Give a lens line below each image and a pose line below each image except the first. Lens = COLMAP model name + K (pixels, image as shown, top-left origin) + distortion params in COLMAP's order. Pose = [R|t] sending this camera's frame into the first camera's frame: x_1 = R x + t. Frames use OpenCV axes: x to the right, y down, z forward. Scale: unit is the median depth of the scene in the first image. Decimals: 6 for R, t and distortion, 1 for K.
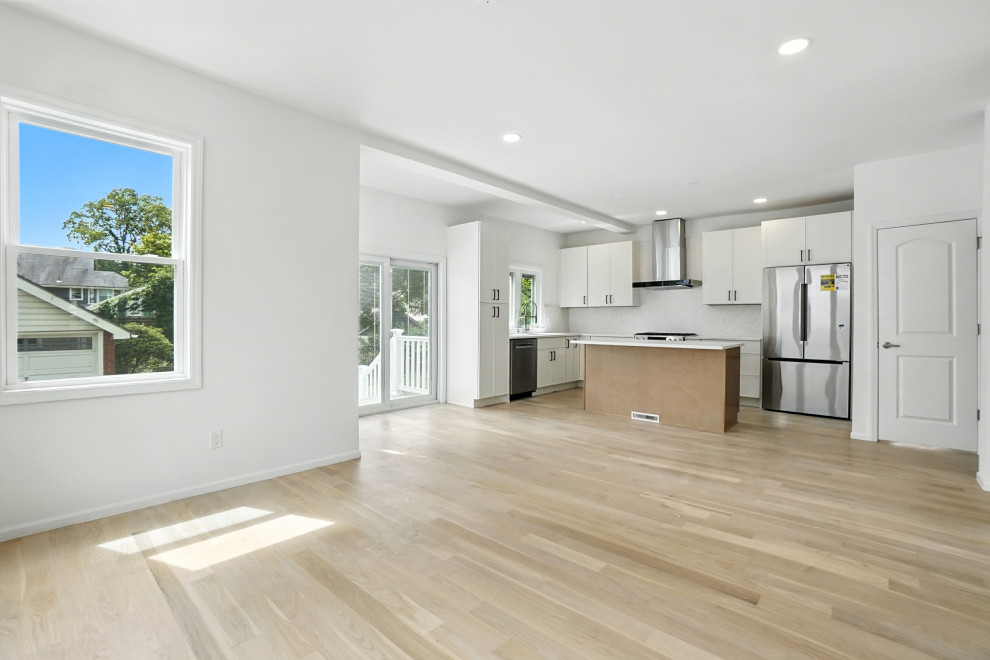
lens RADIAL K [[454.0, 0, 495.0], [0, 454.0, 330.0], [0, 0, 1]] dist [-0.040175, 0.000002]
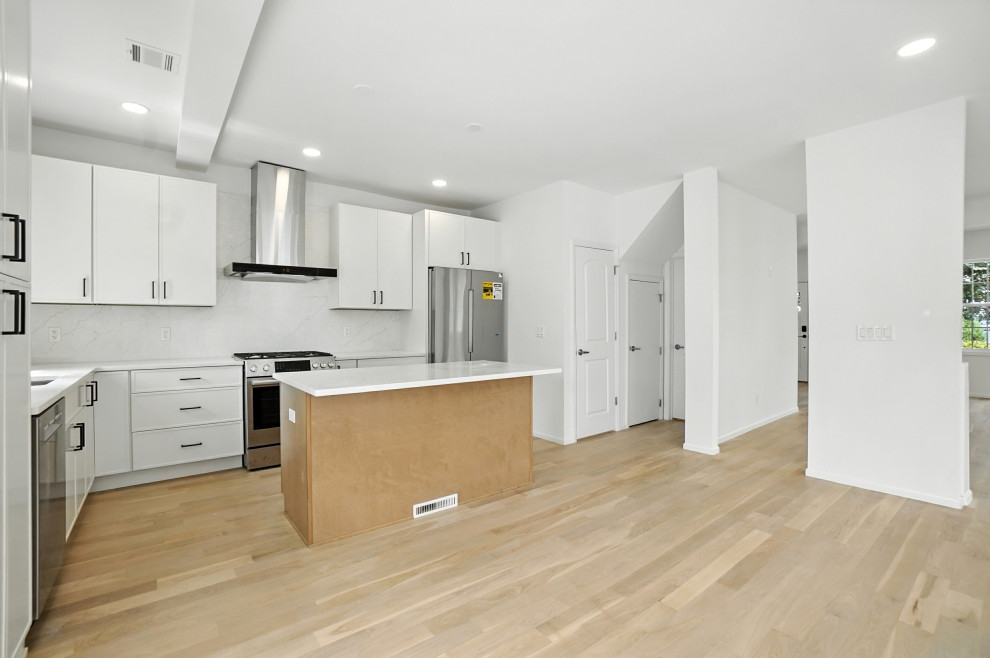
lens RADIAL K [[440.3, 0, 488.8], [0, 440.3, 328.8], [0, 0, 1]] dist [-0.062100, 0.020544]
pose [[0.185371, -0.011912, 0.982596, -0.145907], [0.024112, 0.999681, 0.007571, -0.024058], [-0.982373, 0.022289, 0.185599, 0.642846]]
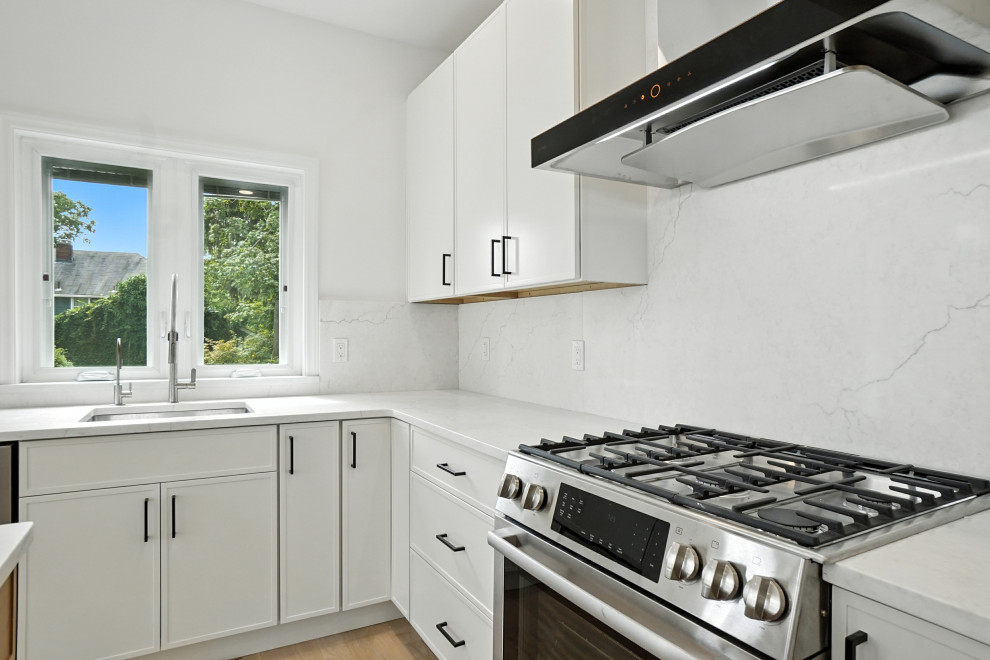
lens RADIAL K [[573.5, 0, 480.8], [0, 573.5, 333.4], [0, 0, 1]] dist [-0.000186, 0.000215]
pose [[0.938421, 0.000792, -0.345492, 0.378321], [-0.010125, 0.999631, -0.025210, -0.026558], [0.345345, 0.027155, 0.938083, 0.829397]]
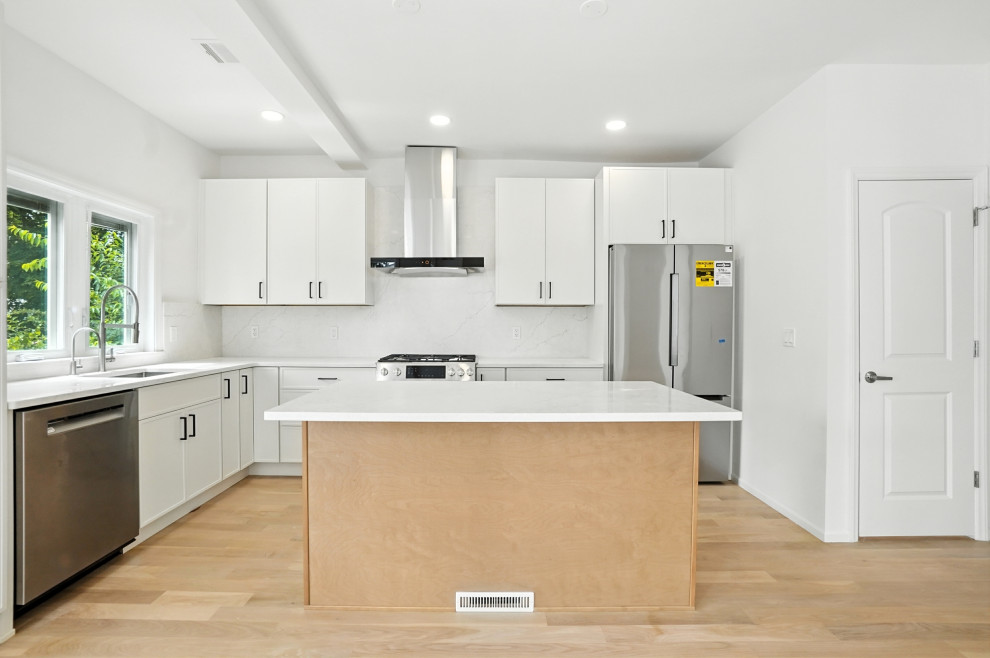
lens RADIAL K [[463.9, 0, 489.5], [0, 463.9, 329.9], [0, 0, 1]] dist [-0.060934, 0.024926]
pose [[0.746029, -0.007954, 0.665866, 0.065120], [0.014361, 0.999888, -0.004145, -0.021570], [-0.665758, 0.012655, 0.746060, 0.560558]]
